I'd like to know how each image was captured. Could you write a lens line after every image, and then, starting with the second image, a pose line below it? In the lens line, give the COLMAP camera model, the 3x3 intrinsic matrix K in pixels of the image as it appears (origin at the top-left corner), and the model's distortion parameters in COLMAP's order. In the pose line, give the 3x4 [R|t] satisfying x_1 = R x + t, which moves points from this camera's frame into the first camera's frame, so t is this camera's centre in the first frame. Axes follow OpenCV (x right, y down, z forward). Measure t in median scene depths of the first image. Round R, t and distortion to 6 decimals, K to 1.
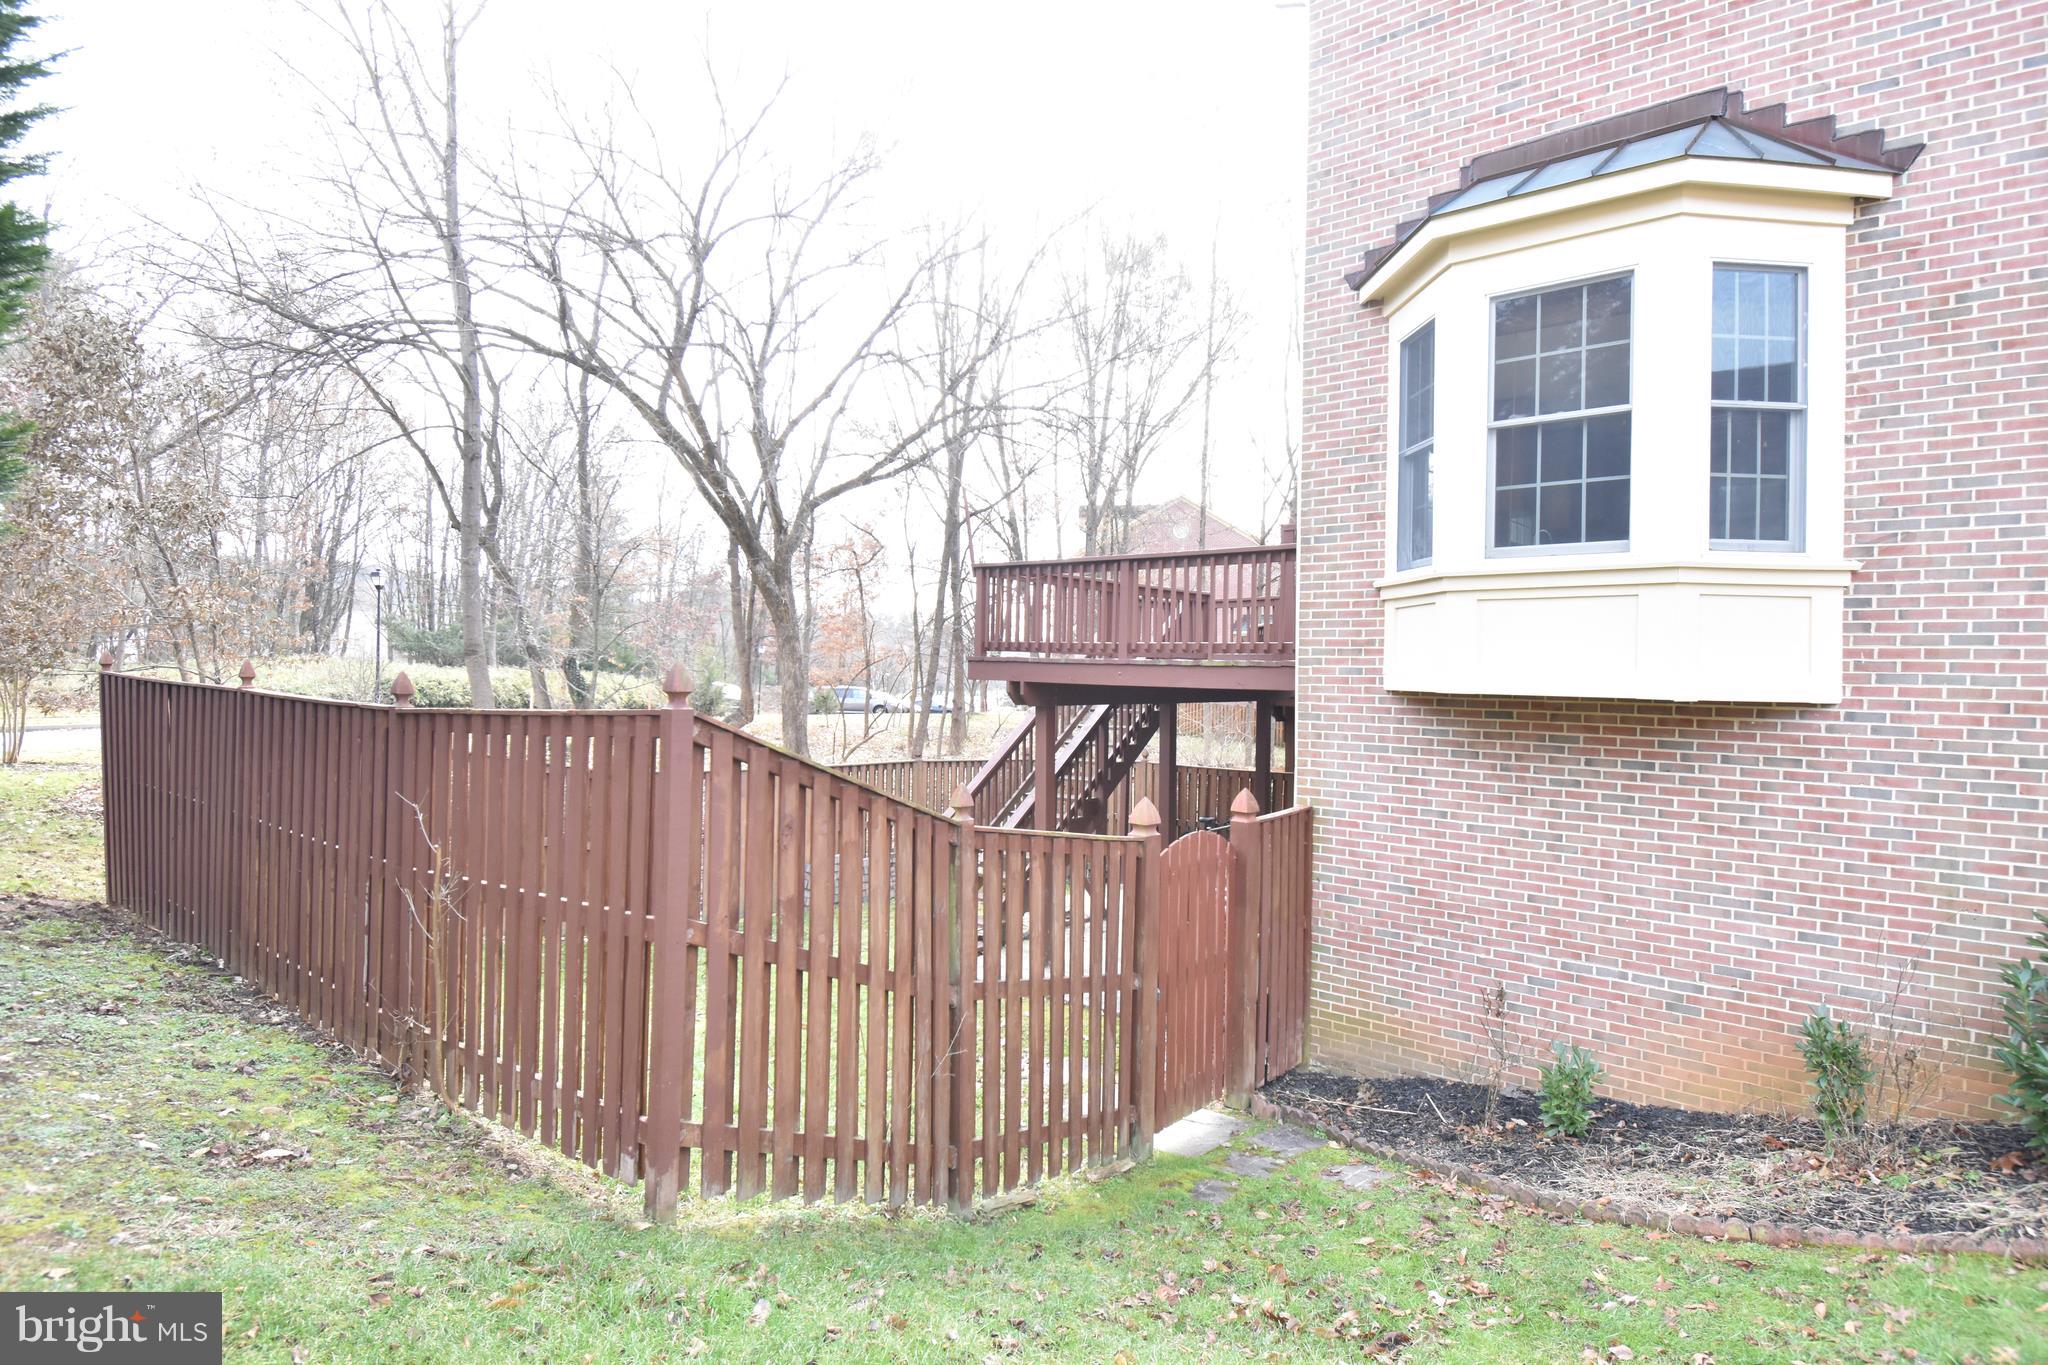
lens RADIAL K [[1082.7, 0, 1024.0], [0, 1082.7, 682.5], [0, 0, 1]] dist [0.033337, 0.000086]
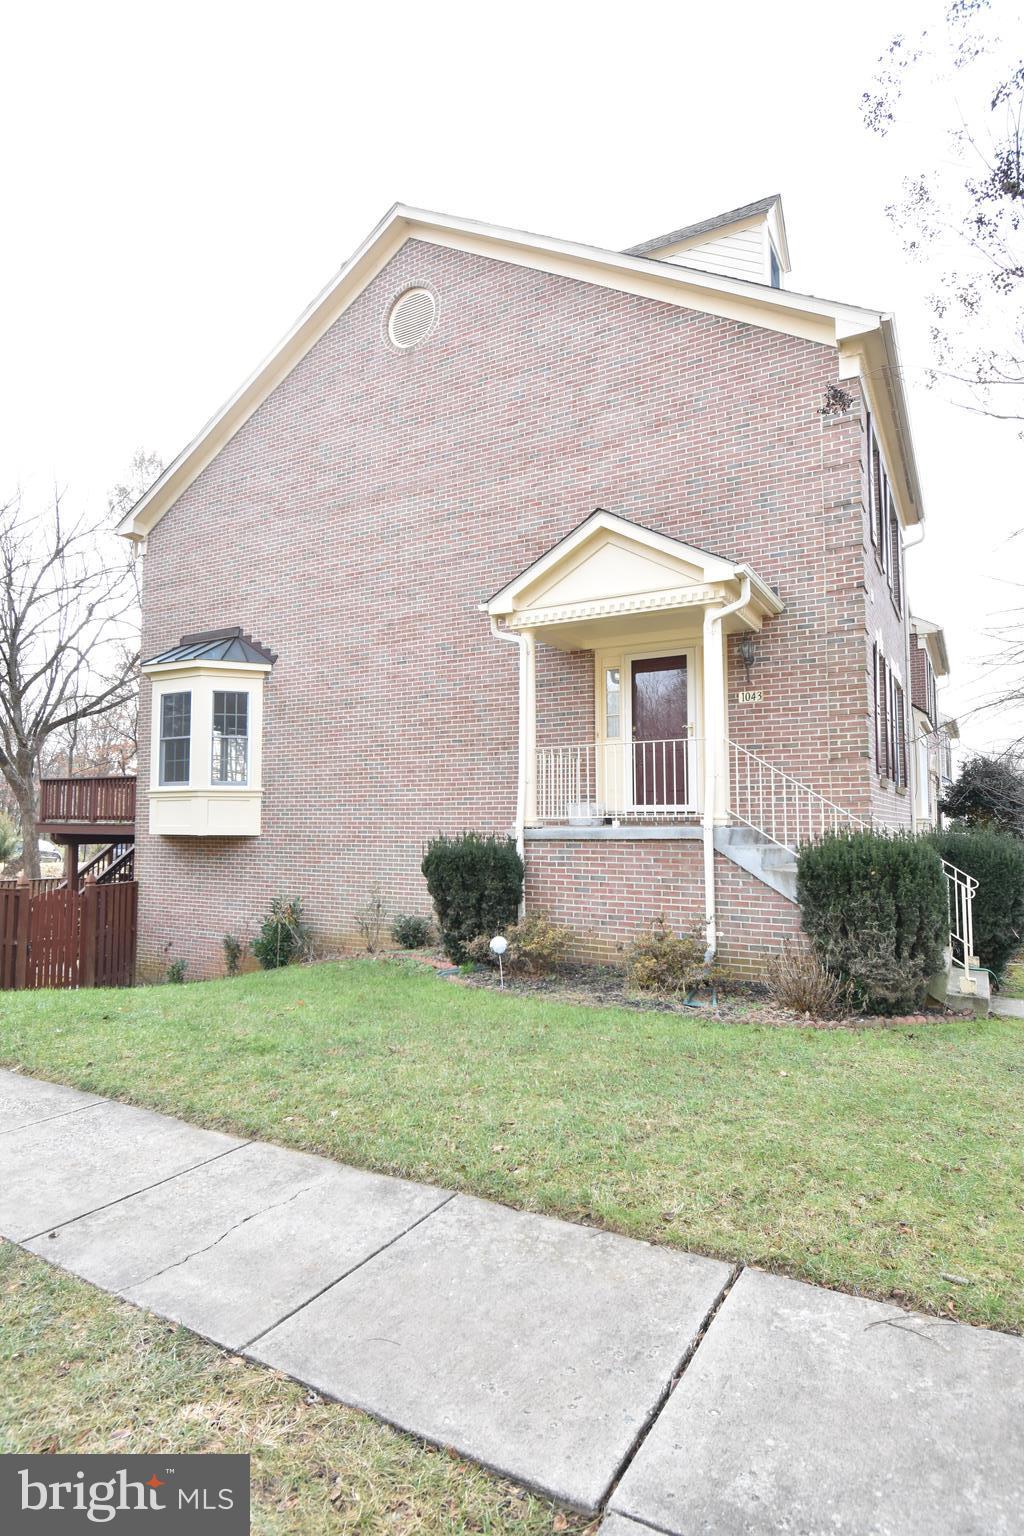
lens RADIAL K [[812.0, 0, 512.0], [0, 812.0, 768.0], [0, 0, 1]] dist [0.033337, 0.000086]
pose [[0.986281, -0.018067, 0.164082, 0.908228], [0.028336, 0.997768, -0.060459, -0.009289], [-0.162624, 0.064279, 0.984592, -1.135902]]
